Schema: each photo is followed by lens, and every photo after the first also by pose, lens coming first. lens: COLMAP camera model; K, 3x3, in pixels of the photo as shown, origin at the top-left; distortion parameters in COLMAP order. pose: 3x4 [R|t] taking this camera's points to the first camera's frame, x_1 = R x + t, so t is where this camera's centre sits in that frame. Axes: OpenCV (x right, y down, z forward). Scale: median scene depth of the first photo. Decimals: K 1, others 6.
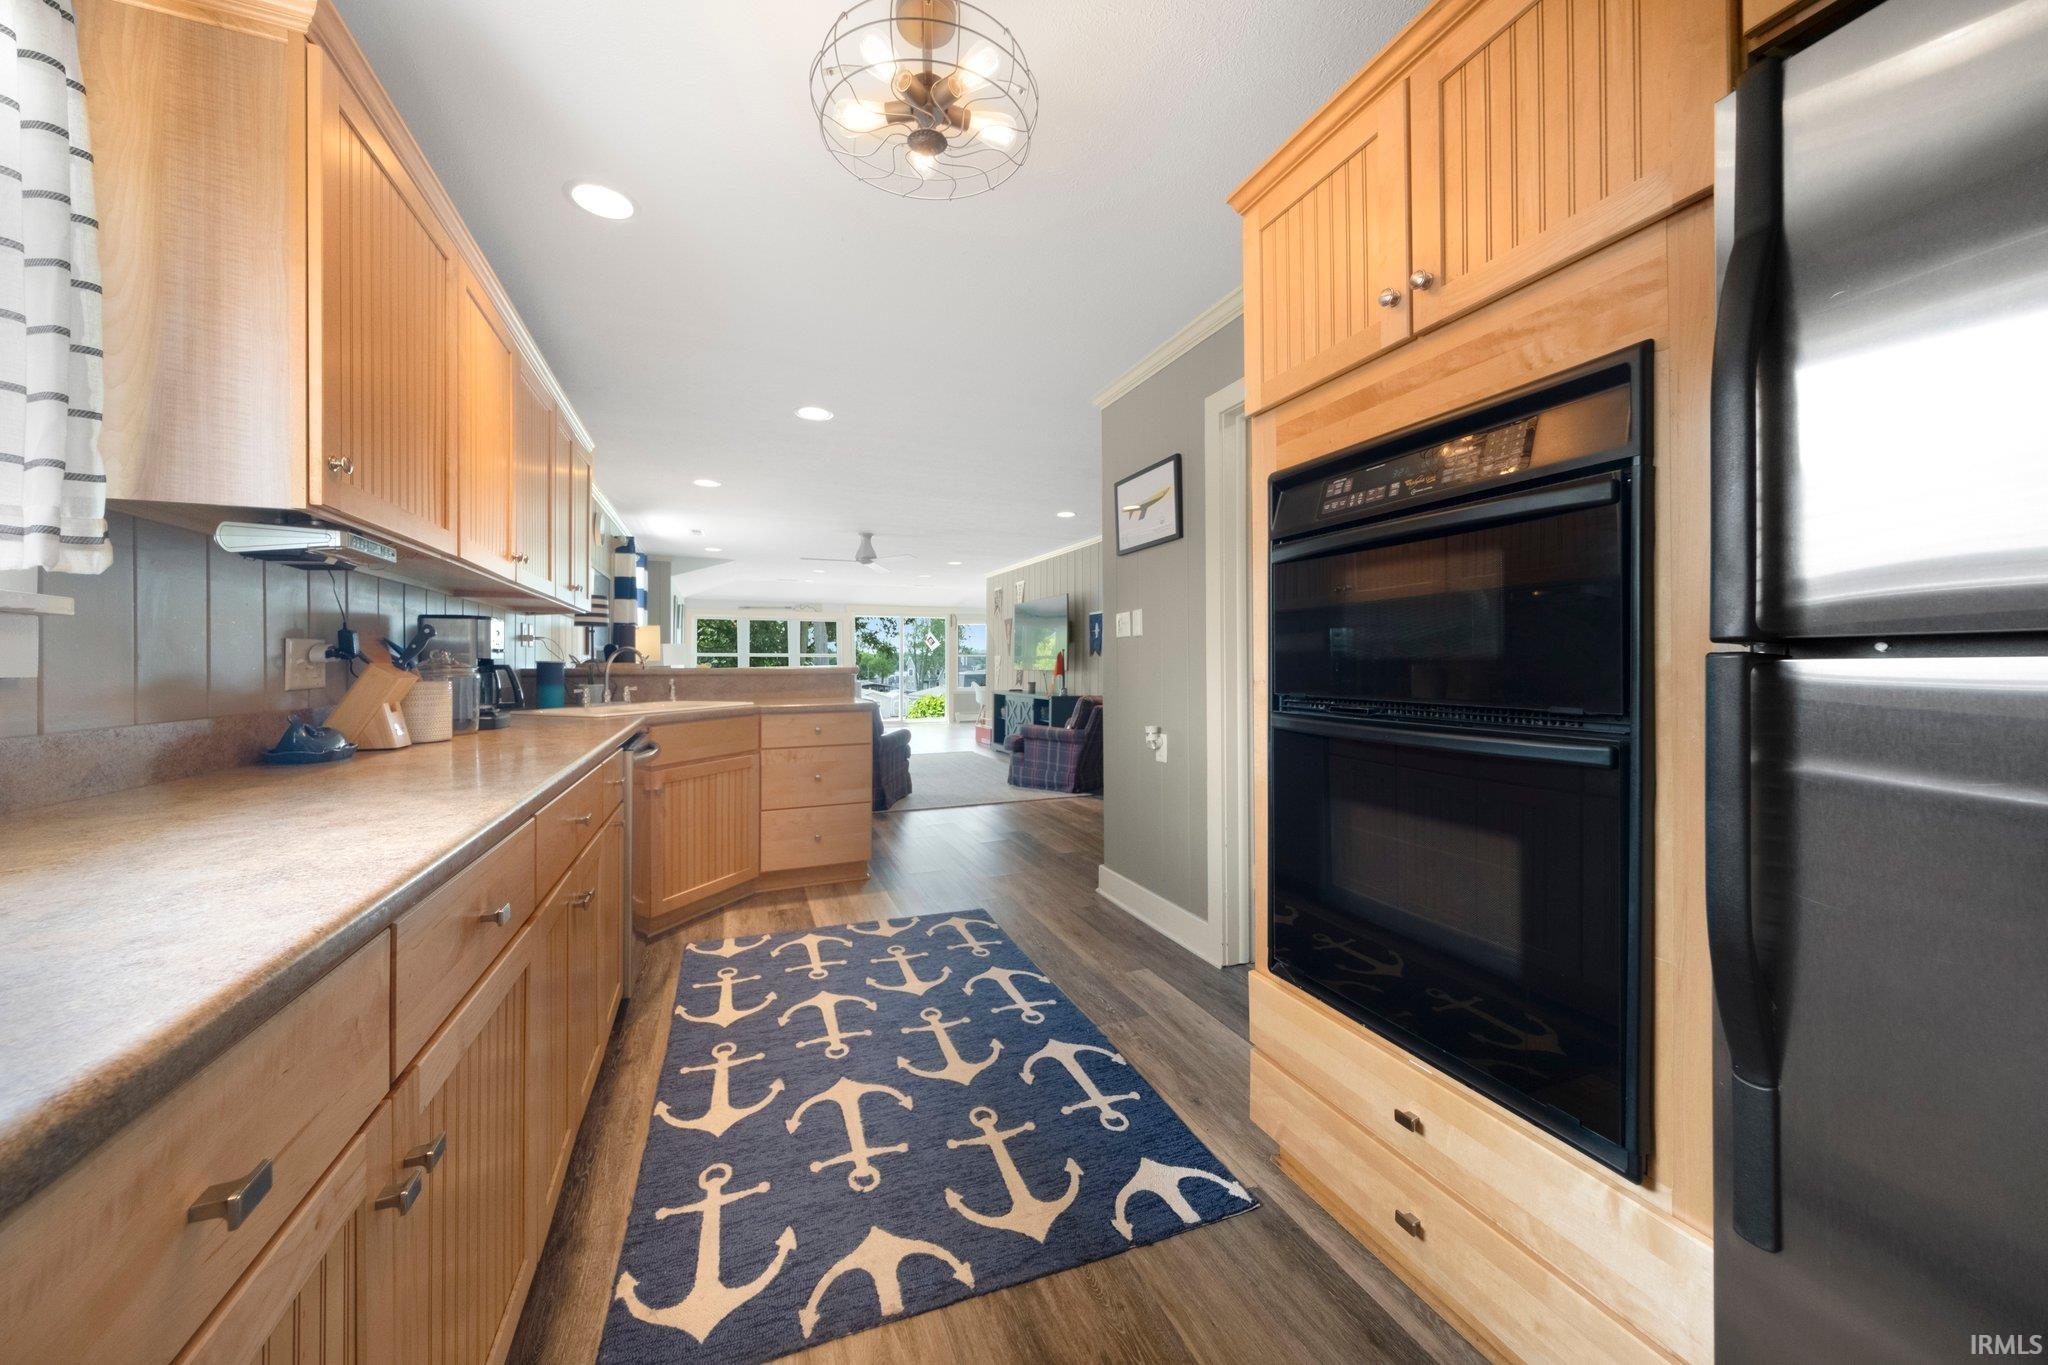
lens RADIAL K [[714.9, 0, 1017.4], [0, 714.9, 667.7], [0, 0, 1]] dist [-0.000200, -0.000003]
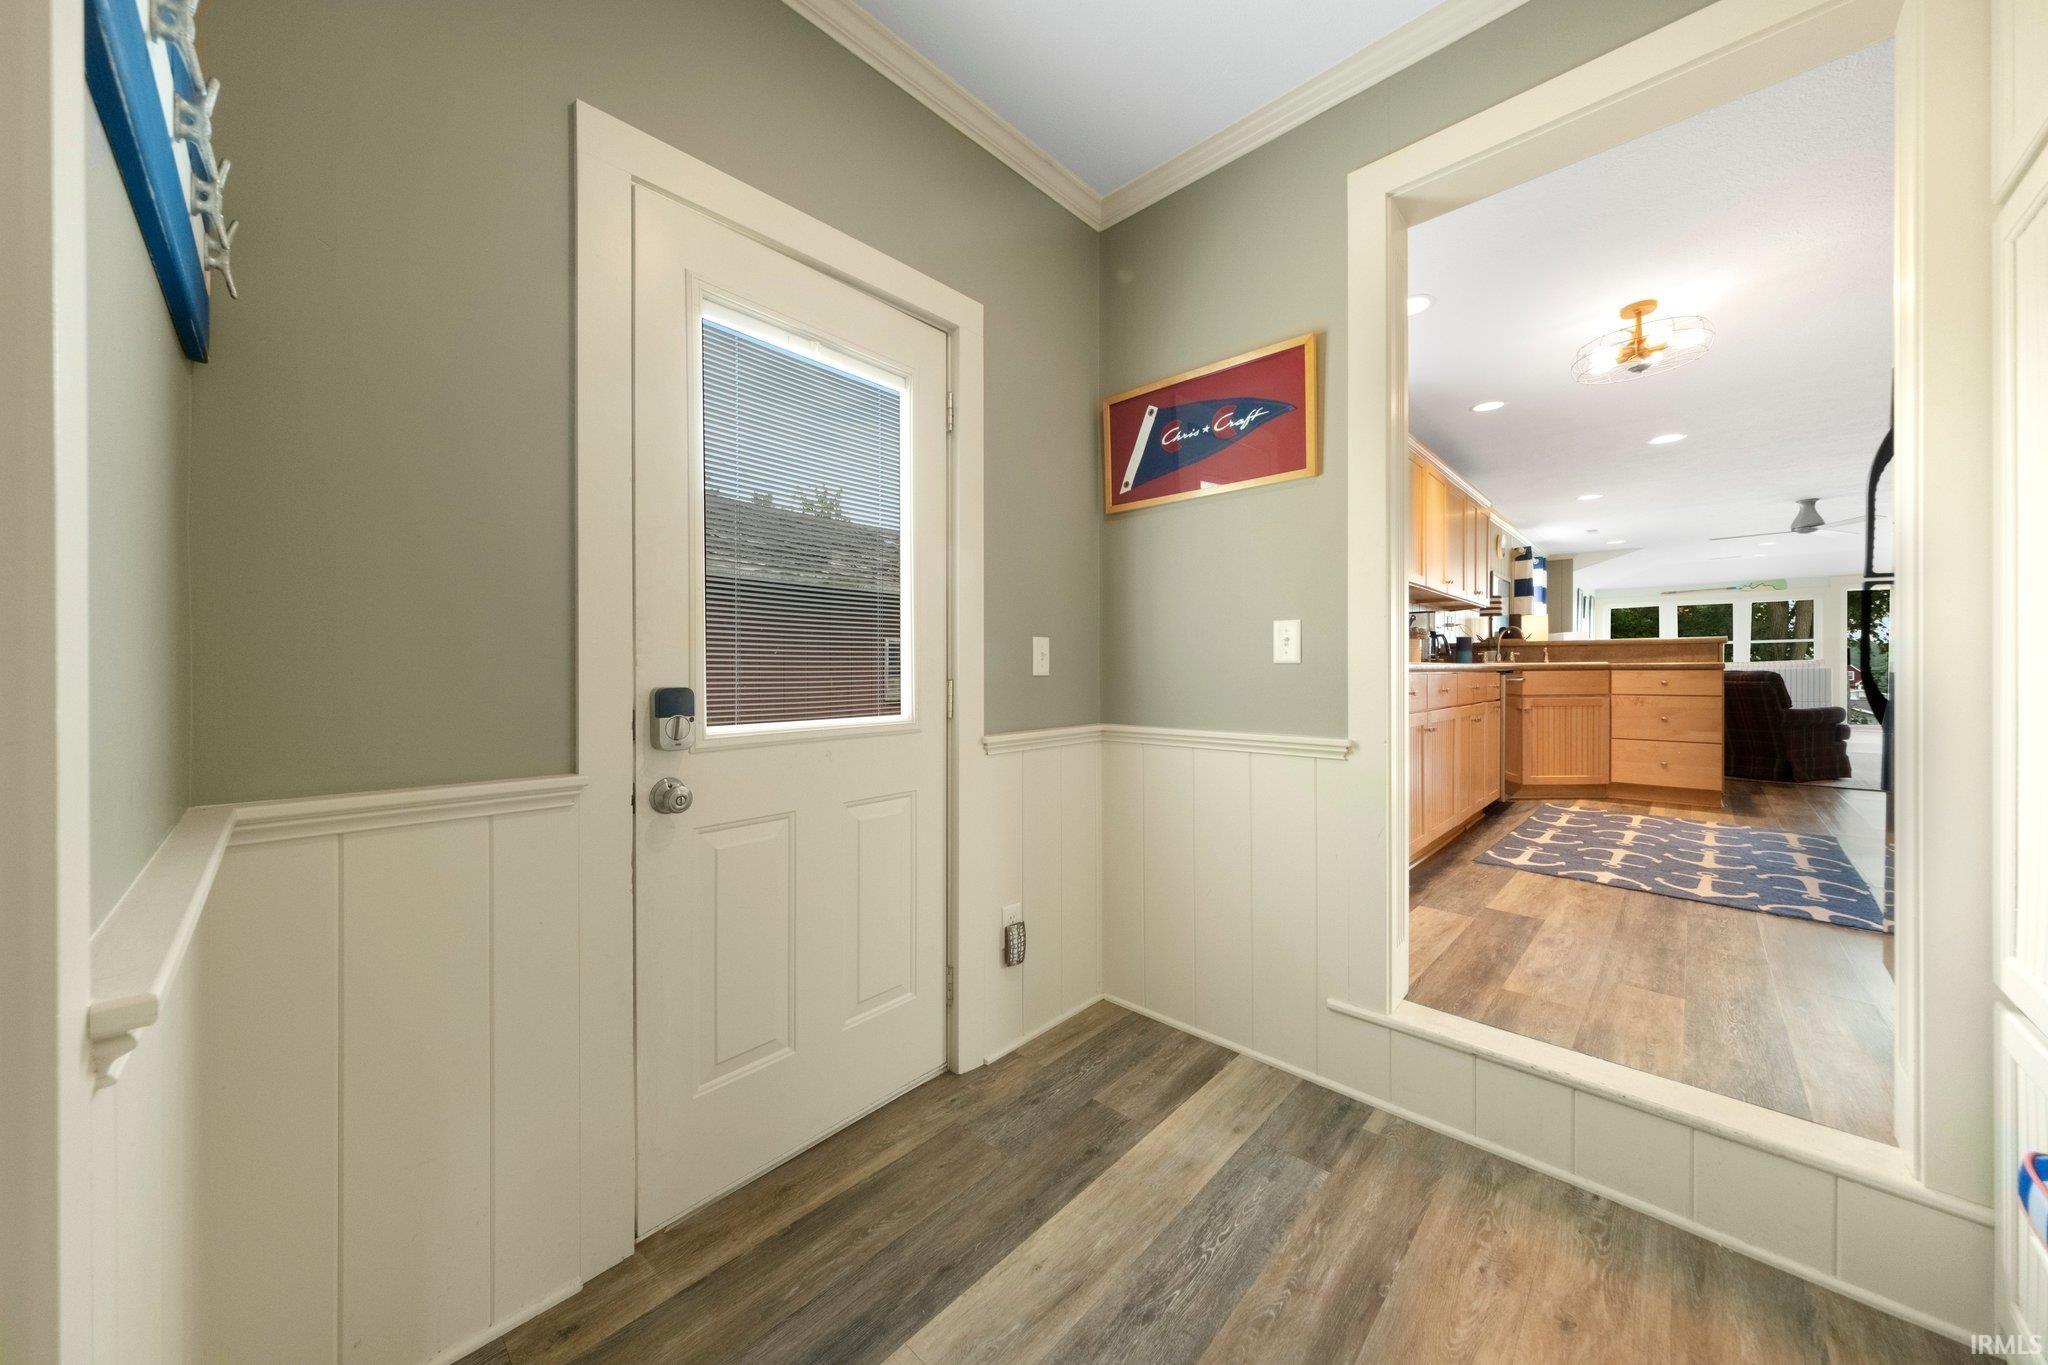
lens RADIAL K [[714.9, 0, 1017.4], [0, 714.9, 667.7], [0, 0, 1]] dist [-0.000200, -0.000003]
pose [[0.417194, 0.000759, -0.908817, 0.325415], [-0.002805, 0.999996, -0.000453, 0.048882], [0.908813, 0.002738, 0.417195, -0.490038]]
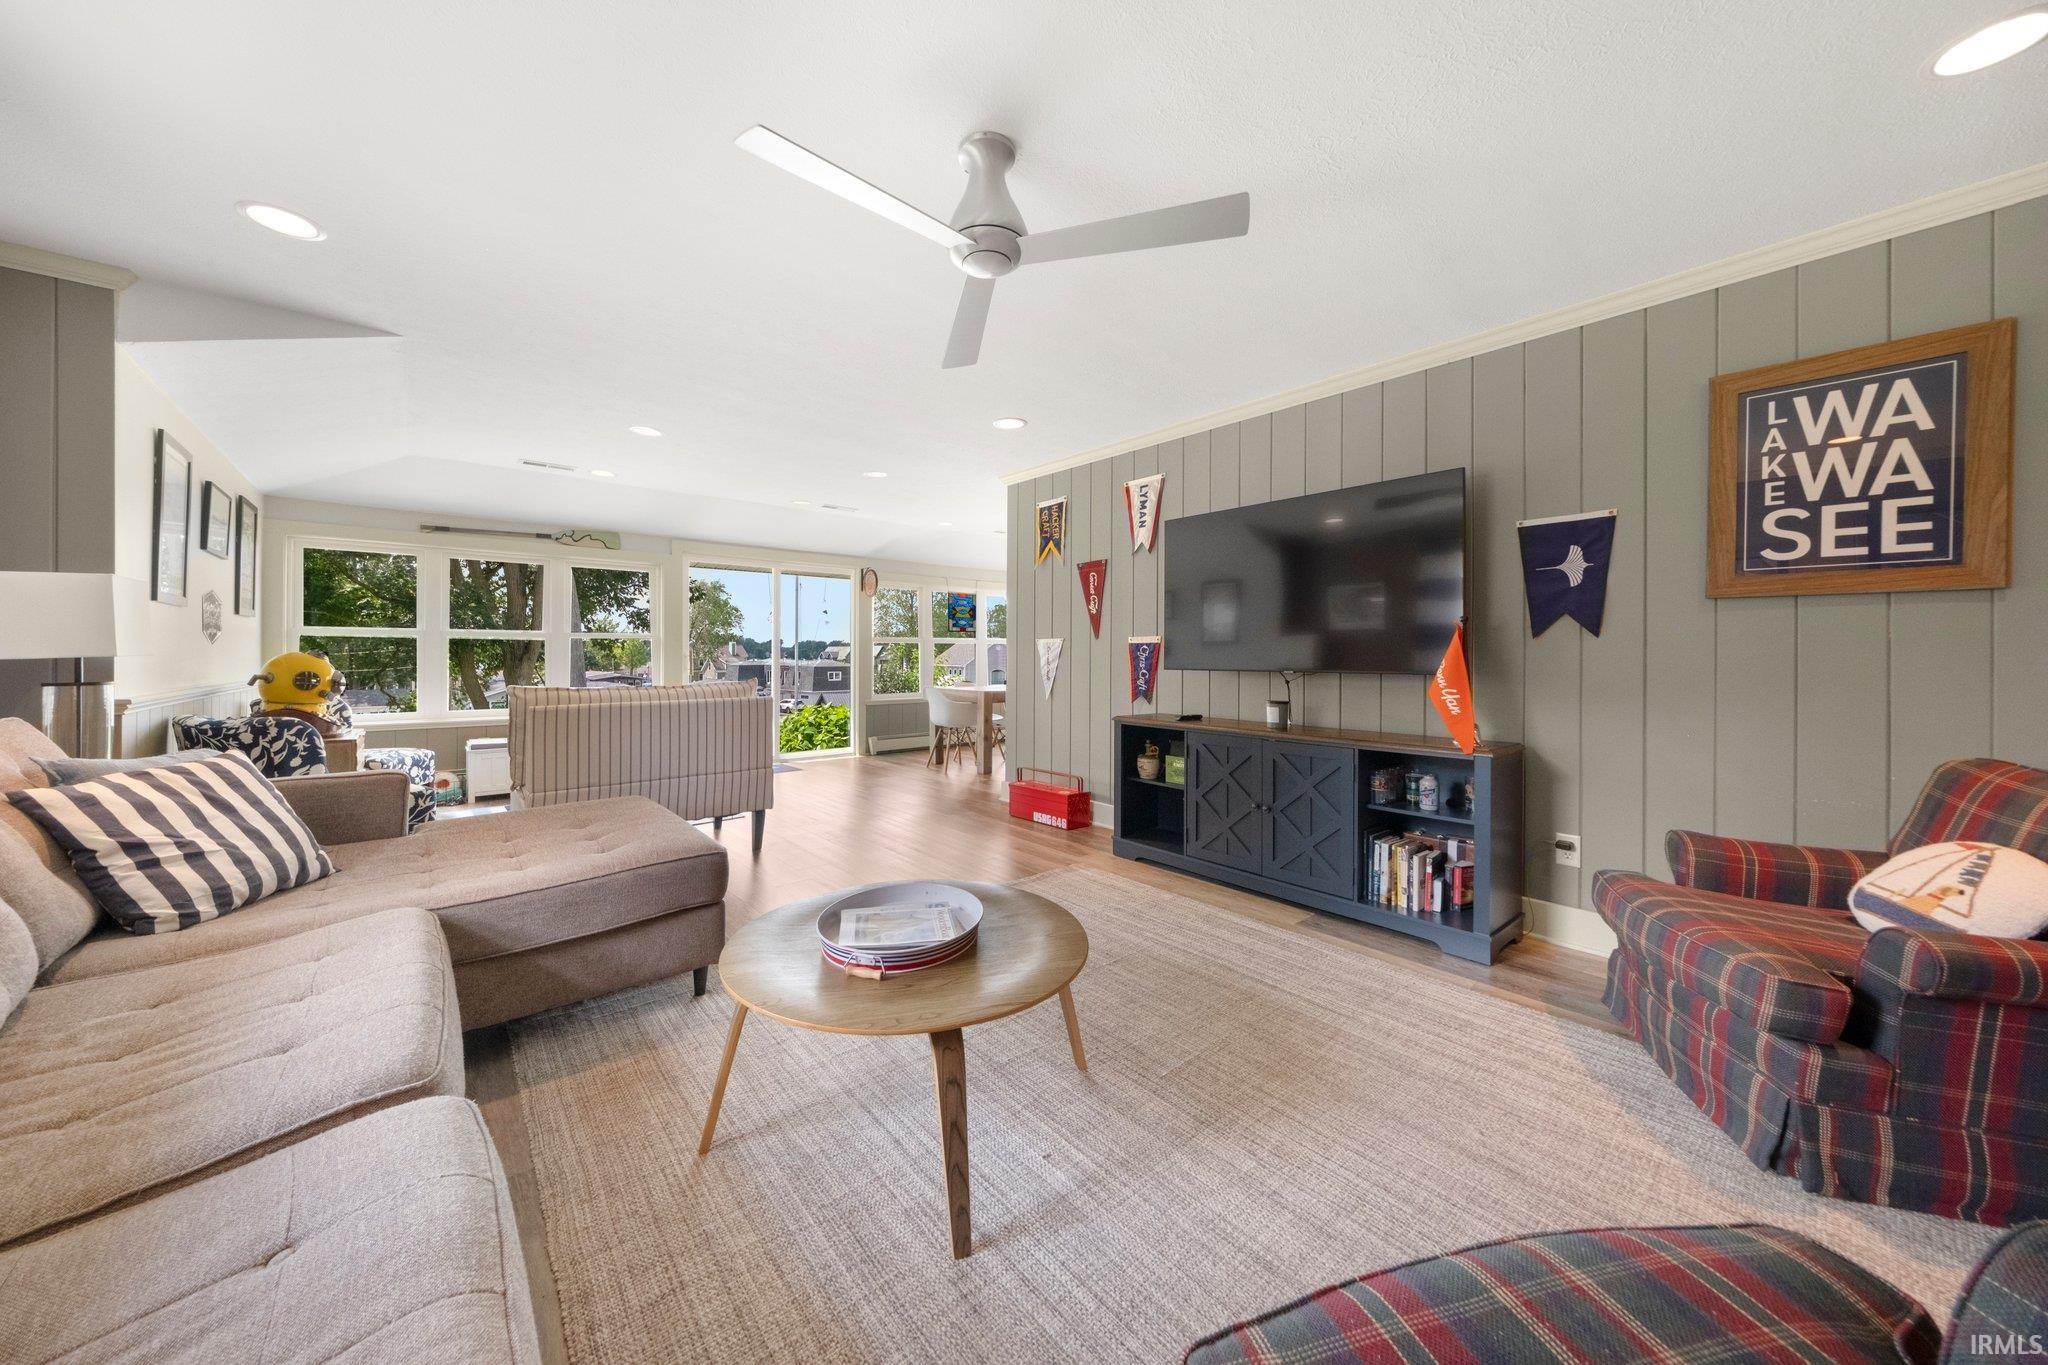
lens RADIAL K [[714.9, 0, 1017.4], [0, 714.9, 667.7], [0, 0, 1]] dist [-0.000200, -0.000003]
pose [[0.951381, 0.001511, 0.308012, -0.464307], [-0.005271, 0.999921, 0.011376, -0.005352], [-0.307970, -0.012446, 0.951315, 1.242128]]
